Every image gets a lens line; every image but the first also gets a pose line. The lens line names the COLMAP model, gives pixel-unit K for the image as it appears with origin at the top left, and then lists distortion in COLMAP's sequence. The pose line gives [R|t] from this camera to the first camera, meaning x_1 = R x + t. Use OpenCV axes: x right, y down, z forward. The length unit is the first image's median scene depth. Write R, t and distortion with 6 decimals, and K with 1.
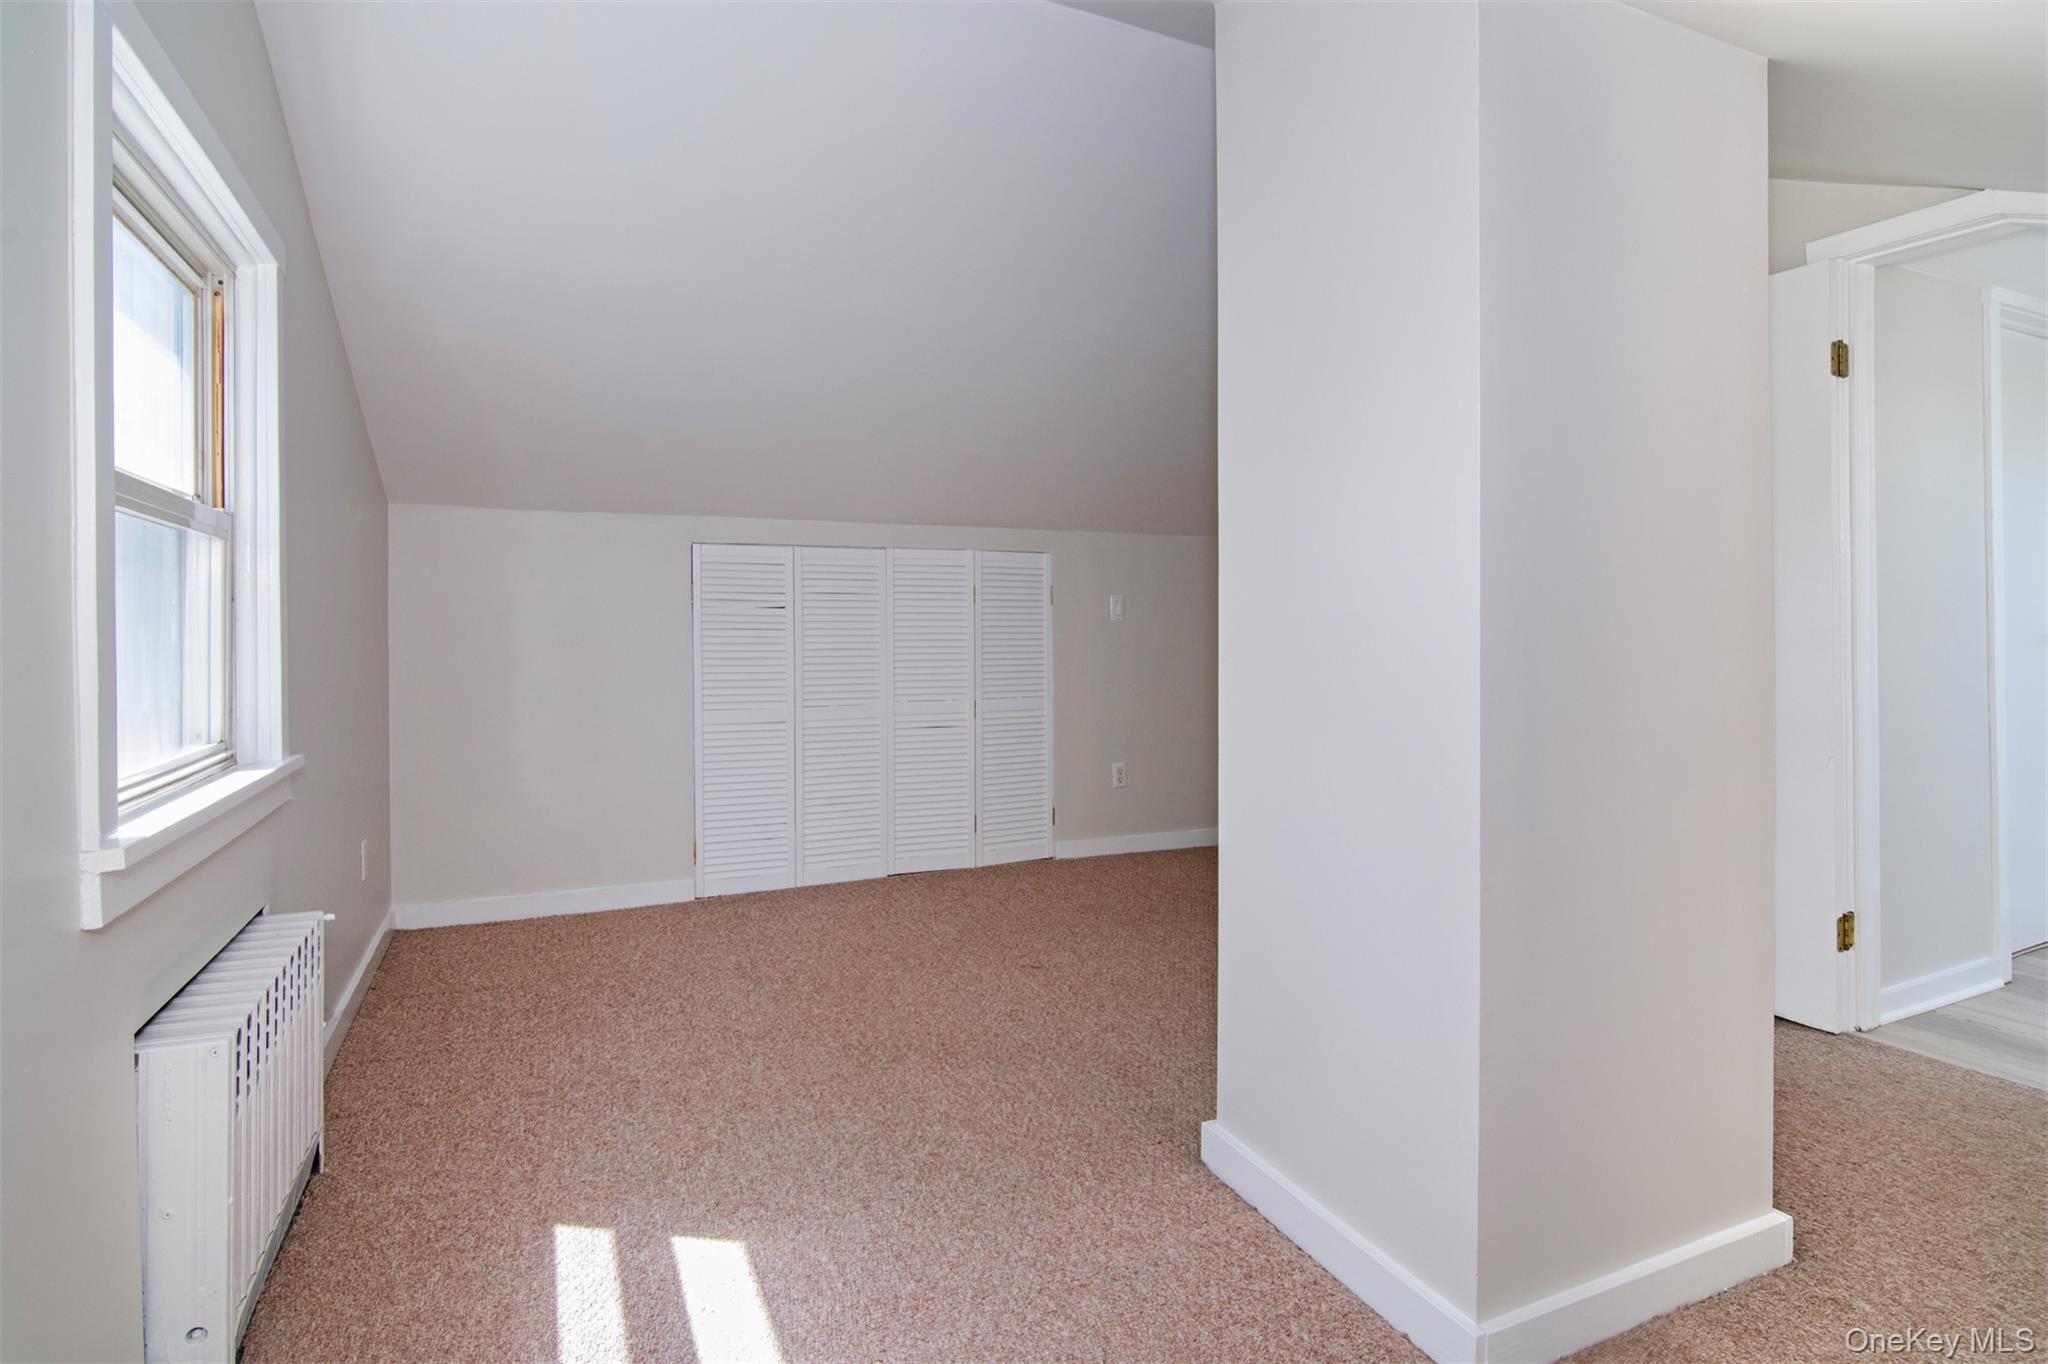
lens RADIAL K [[1026.3, 0, 1024.0], [0, 1026.3, 682.0], [0, 0, 1]] dist [0.000316, 0.000048]
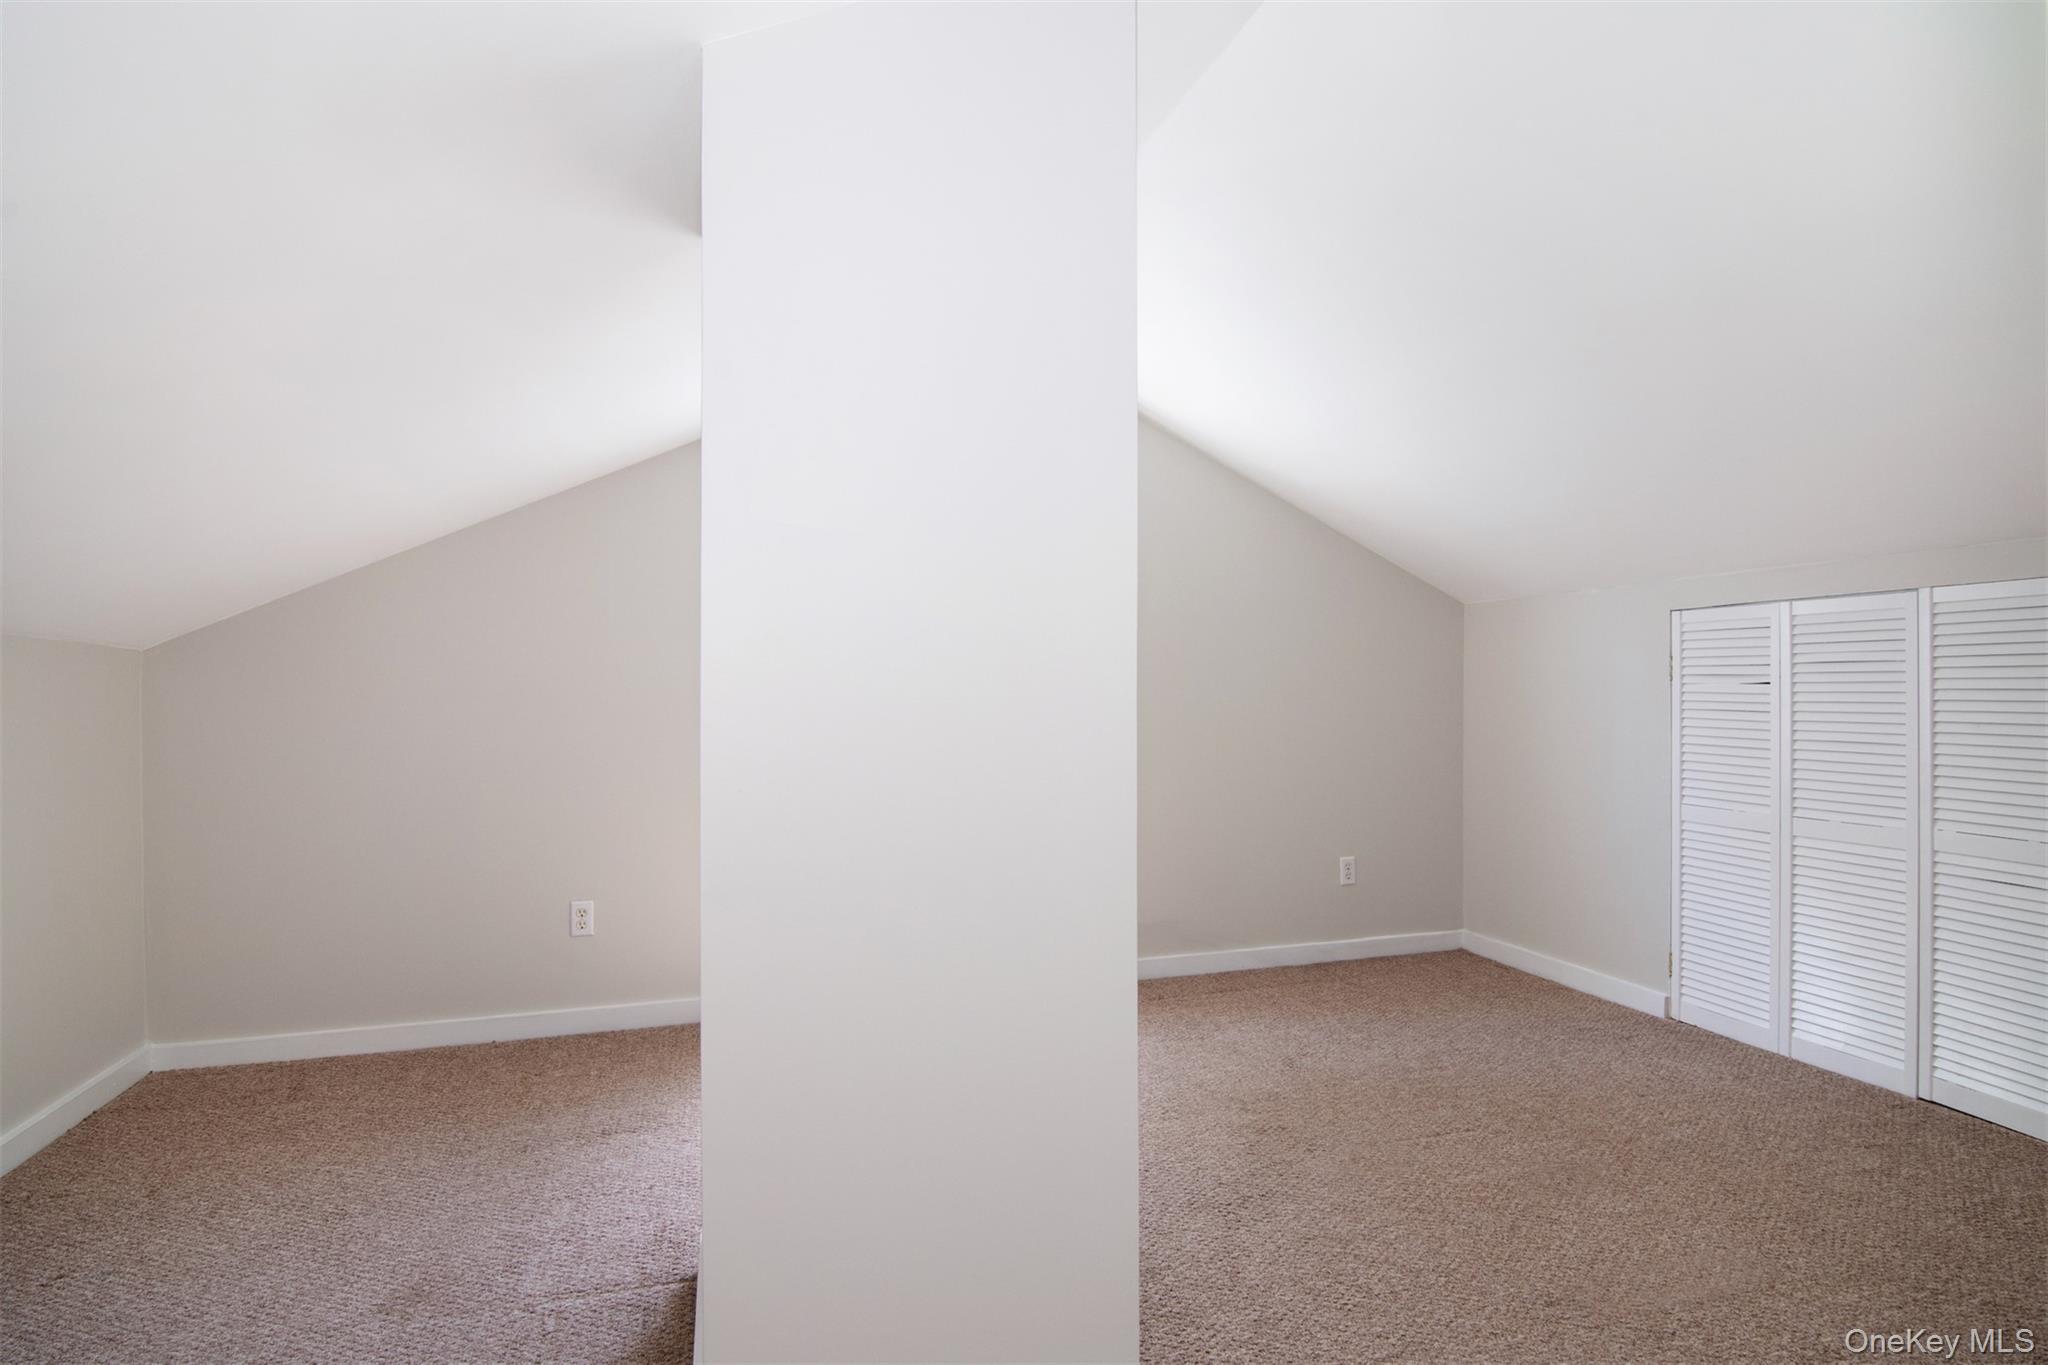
lens RADIAL K [[1026.3, 0, 1024.0], [0, 1026.3, 682.5], [0, 0, 1]] dist [0.000316, 0.000048]
pose [[-0.146776, -0.006872, -0.989146, 0.628644], [-0.037392, 0.999300, -0.001394, -0.052003], [0.988463, 0.036782, -0.146930, 0.568603]]
